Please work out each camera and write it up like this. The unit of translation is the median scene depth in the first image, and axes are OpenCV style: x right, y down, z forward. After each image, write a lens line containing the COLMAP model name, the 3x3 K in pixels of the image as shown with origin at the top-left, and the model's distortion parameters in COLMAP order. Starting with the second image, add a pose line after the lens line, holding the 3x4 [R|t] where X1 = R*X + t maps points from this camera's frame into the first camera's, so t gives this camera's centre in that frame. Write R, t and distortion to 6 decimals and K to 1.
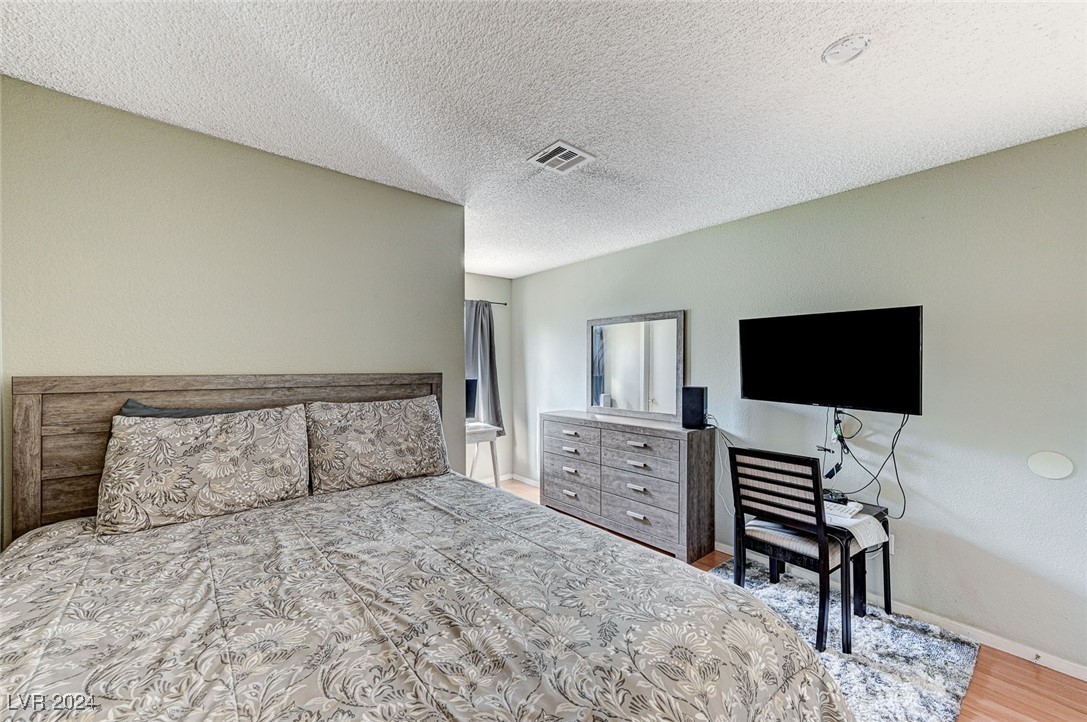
lens RADIAL K [[440.7, 0, 534.5], [0, 440.7, 366.1], [0, 0, 1]] dist [0.007617, 0.002106]
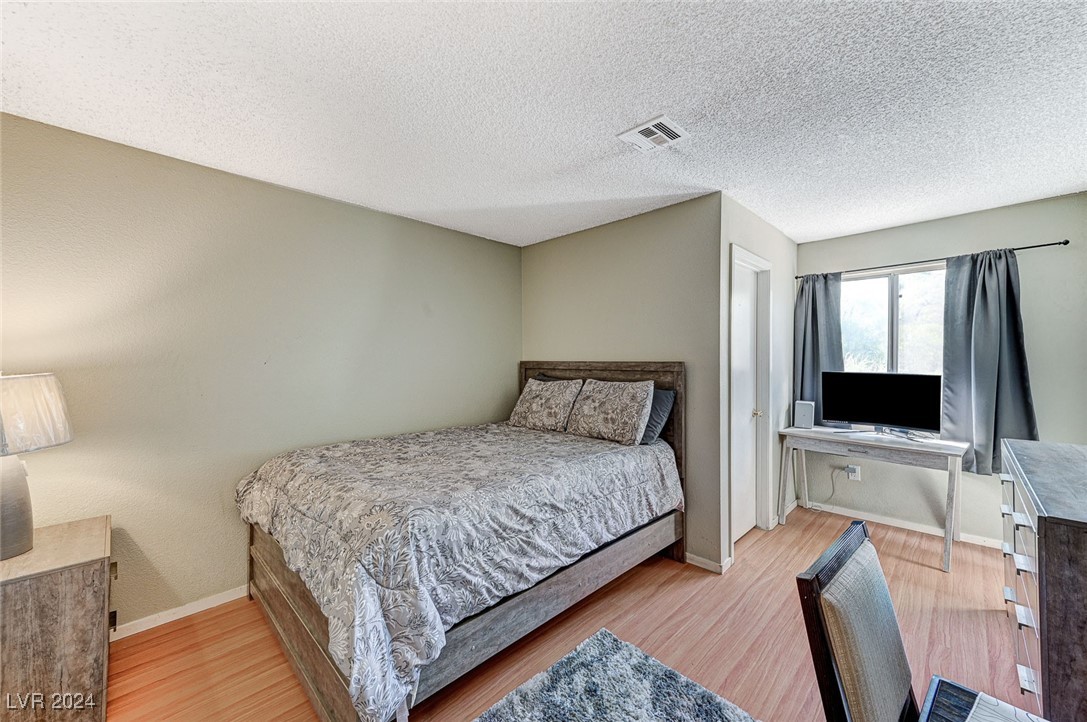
lens RADIAL K [[419.0, 0, 539.8], [0, 419.0, 359.0], [0, 0, 1]] dist [0.012063, 0.000095]
pose [[0.065894, -0.000080, -0.997827, 0.944568], [0.001536, 0.999999, 0.000022, 0.008298], [0.997825, -0.001534, 0.065894, 0.695986]]
